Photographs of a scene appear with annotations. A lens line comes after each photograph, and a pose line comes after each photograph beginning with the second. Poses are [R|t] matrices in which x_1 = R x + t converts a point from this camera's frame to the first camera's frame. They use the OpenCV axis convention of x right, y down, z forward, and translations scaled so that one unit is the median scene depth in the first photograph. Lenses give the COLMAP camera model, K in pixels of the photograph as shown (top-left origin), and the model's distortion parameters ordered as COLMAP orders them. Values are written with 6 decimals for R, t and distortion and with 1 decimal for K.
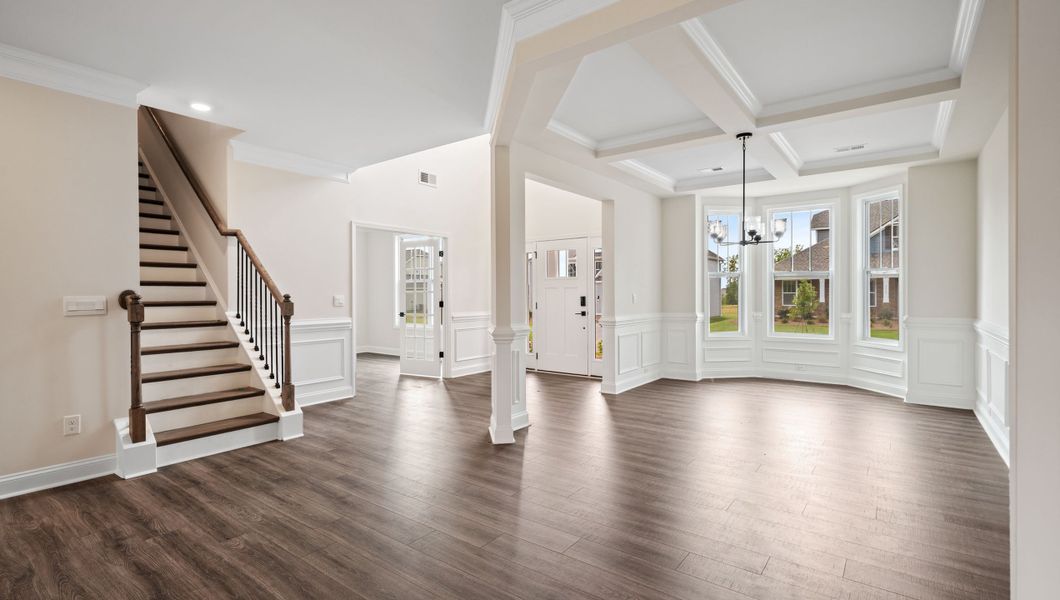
lens RADIAL K [[483.1, 0, 520.1], [0, 483.1, 298.3], [0, 0, 1]] dist [-0.002808, -0.000232]
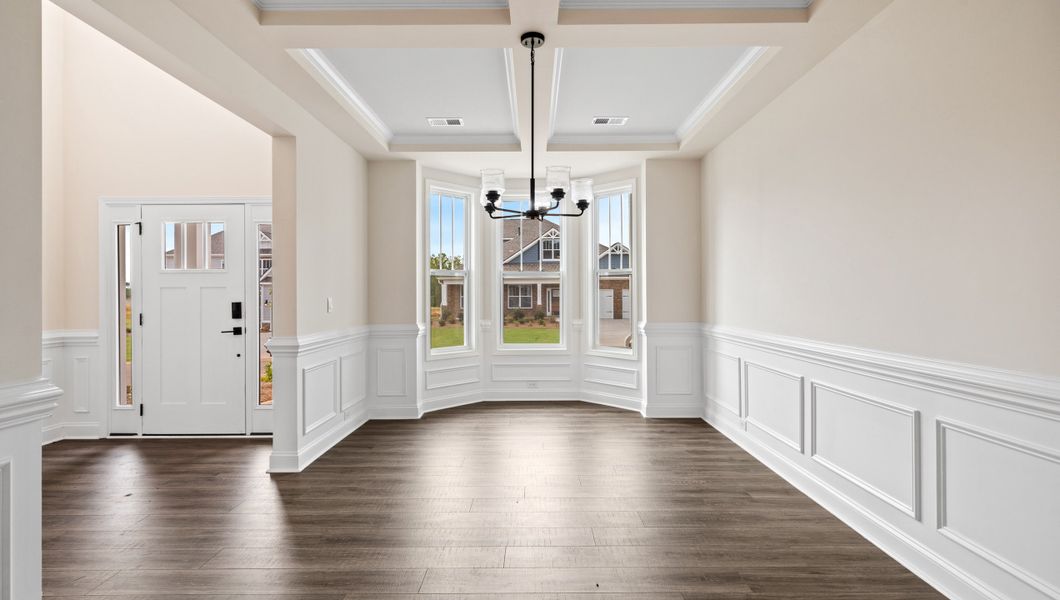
lens RADIAL K [[489.6, 0, 526.4], [0, 489.6, 293.5], [0, 0, 1]] dist [0.002035, 0.000962]
pose [[0.796877, 0.003805, 0.604129, 0.052214], [0.006882, 0.999858, -0.015375, -0.003062], [-0.604102, 0.016409, 0.796738, 0.317306]]
